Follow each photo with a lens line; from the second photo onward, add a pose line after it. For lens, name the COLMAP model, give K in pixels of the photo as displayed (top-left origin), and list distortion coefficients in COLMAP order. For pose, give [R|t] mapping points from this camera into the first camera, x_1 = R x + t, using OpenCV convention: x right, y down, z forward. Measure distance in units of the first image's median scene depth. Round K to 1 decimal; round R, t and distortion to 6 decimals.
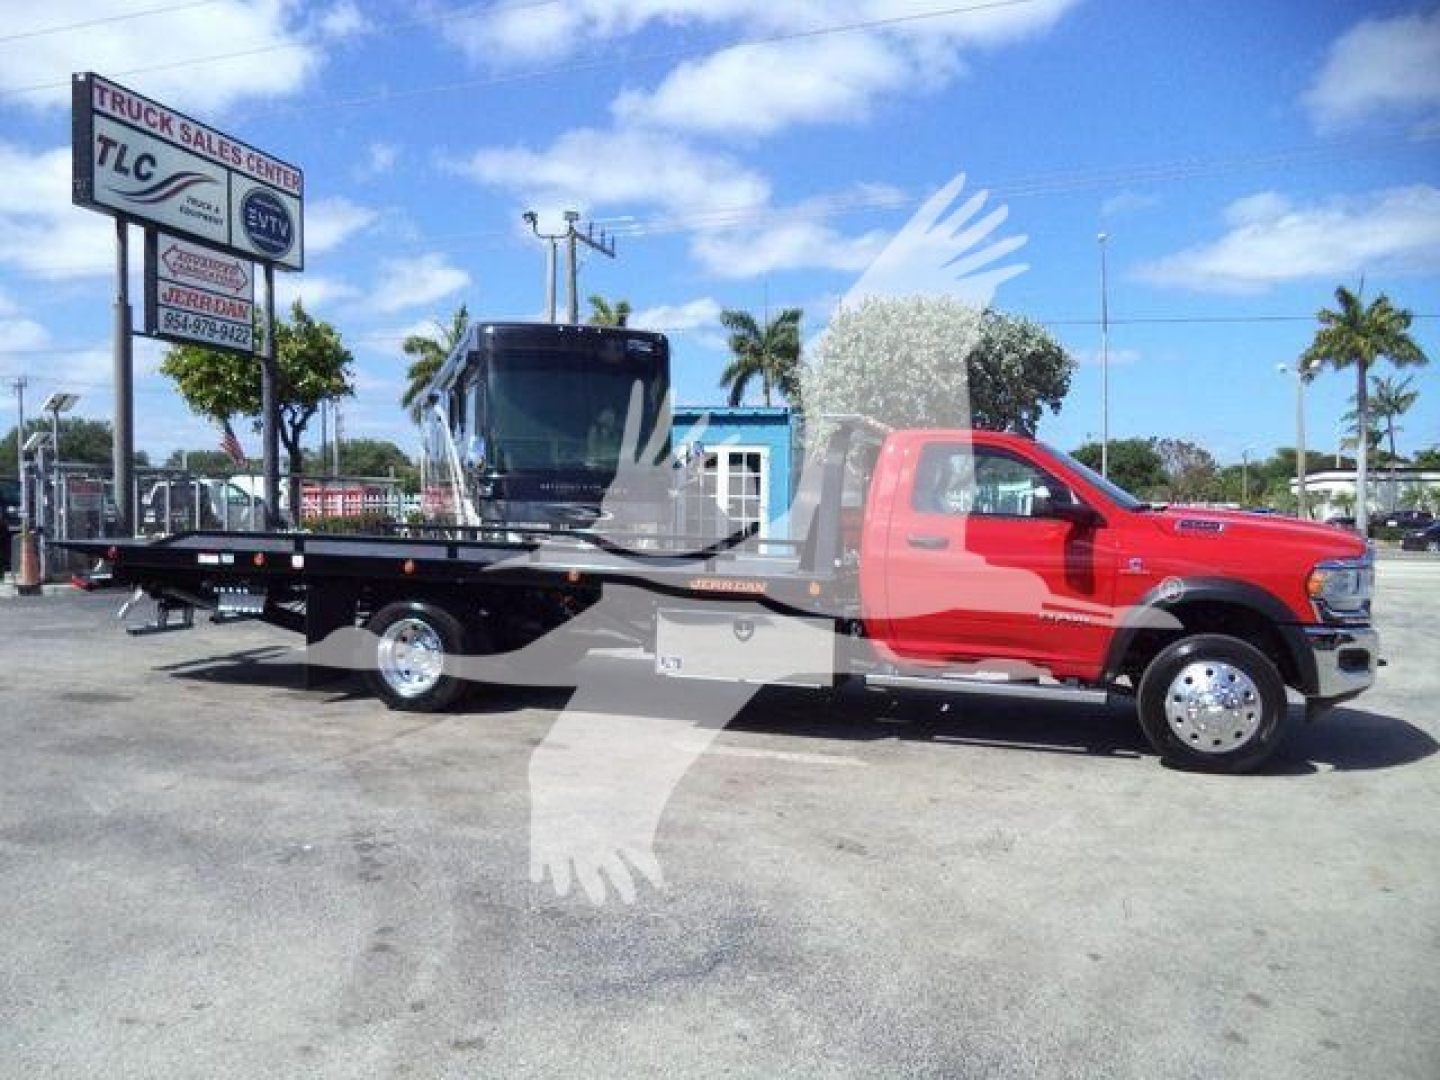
lens RADIAL K [[1195.7, 0, 745.3], [0, 1195.7, 511.1], [0, 0, 1]] dist [-0.029829, -0.001528]
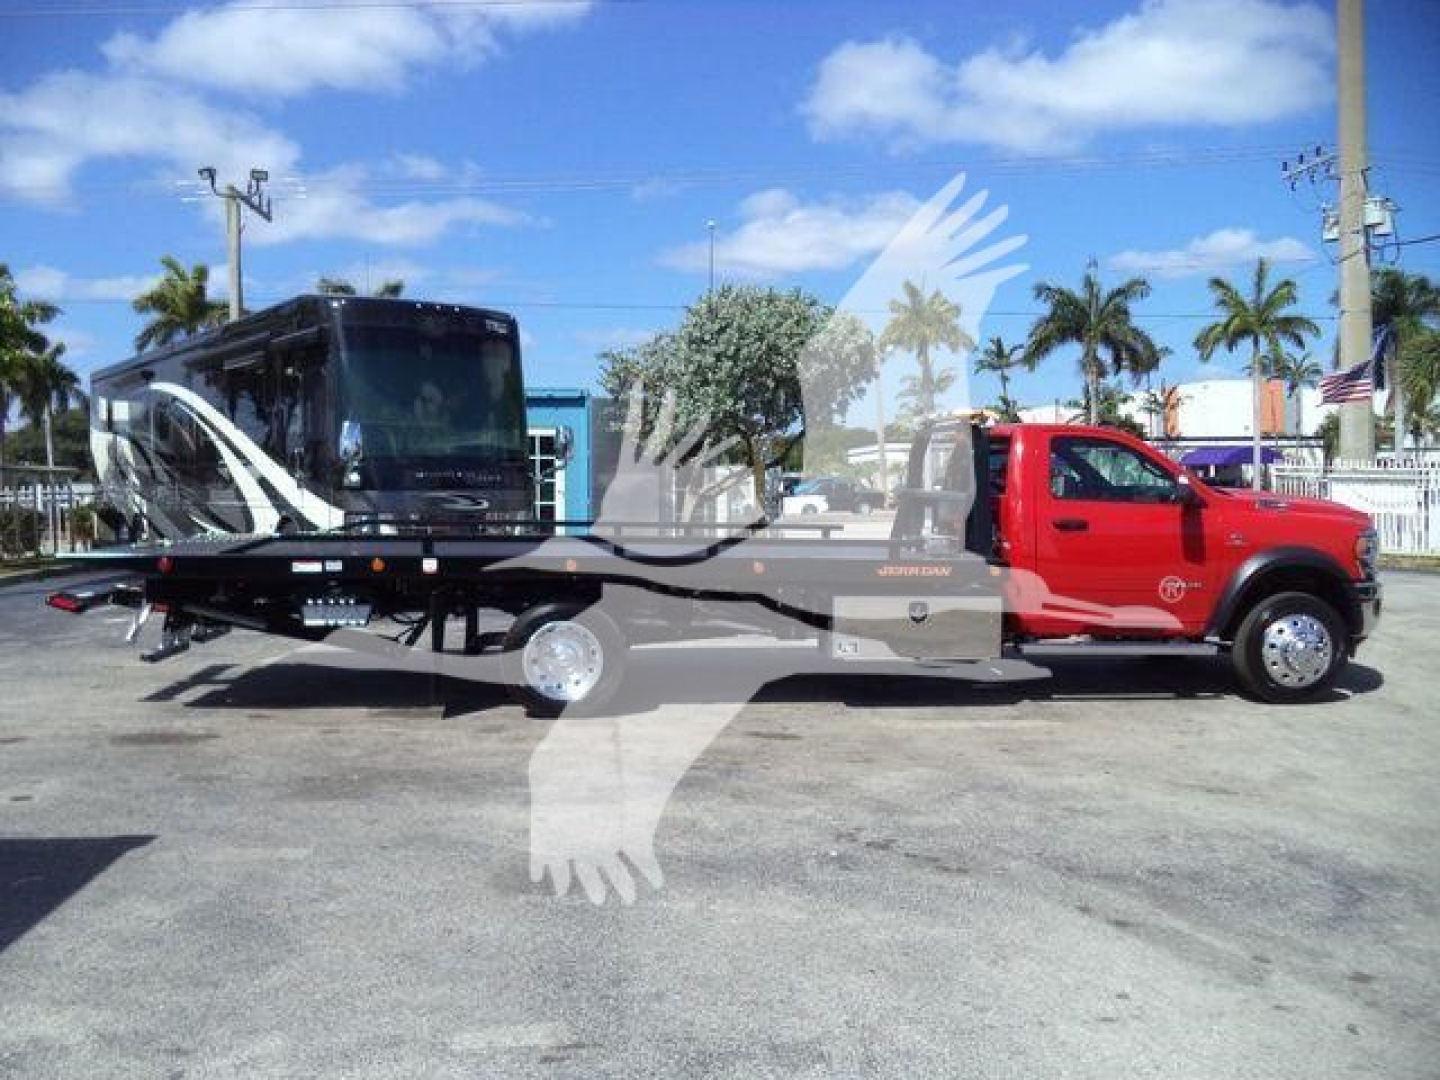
lens RADIAL K [[1167.7, 0, 704.9], [0, 1167.7, 557.9], [0, 0, 1]] dist [-0.027179, -0.006081]
pose [[0.937945, -0.042692, 0.344145, -0.215727], [0.021242, 0.997603, 0.065861, -0.008203], [-0.346132, -0.054464, 0.936604, 0.036739]]
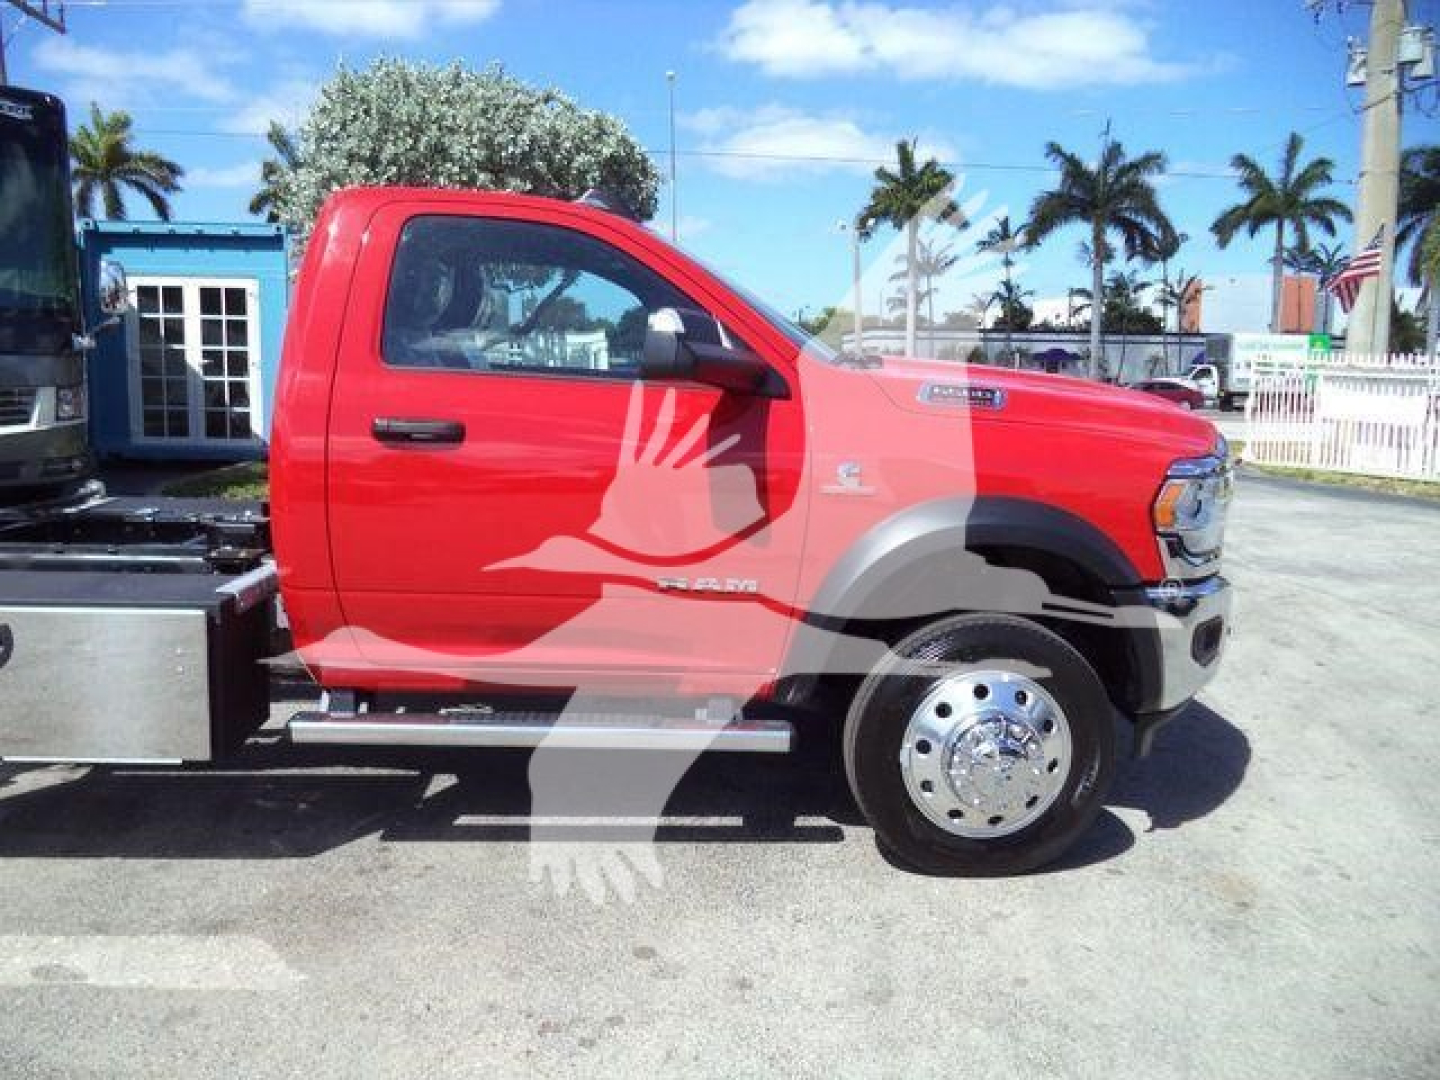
lens RADIAL K [[1179.5, 0, 720.0], [0, 1179.5, 540.0], [0, 0, 1]] dist [-0.064082, 0.071926]
pose [[0.942155, -0.044167, 0.332254, 0.040790], [-0.004461, 0.989540, 0.144190, 0.000008], [-0.335147, -0.137331, 0.932103, 0.211421]]
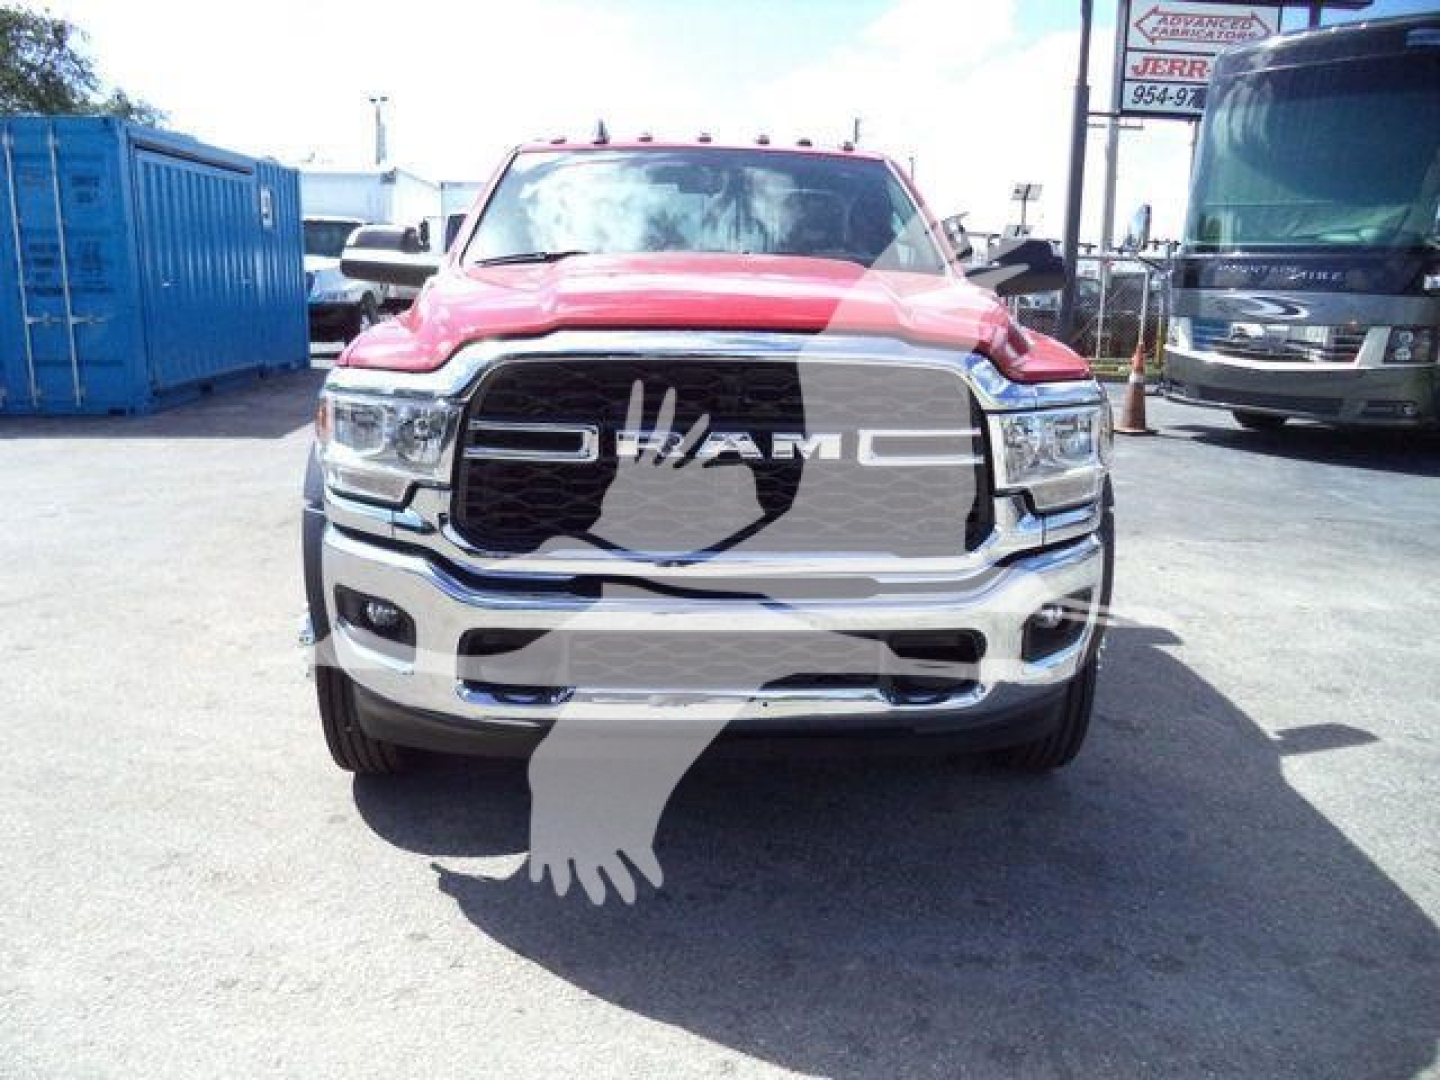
lens RADIAL K [[1167.7, 0, 704.9], [0, 1167.7, 557.9], [0, 0, 1]] dist [-0.027179, -0.006081]
pose [[0.316118, 0.221492, -0.922502, 0.329357], [-0.031573, 0.974283, 0.223105, 0.003312], [0.948194, -0.041401, 0.314981, 0.359693]]
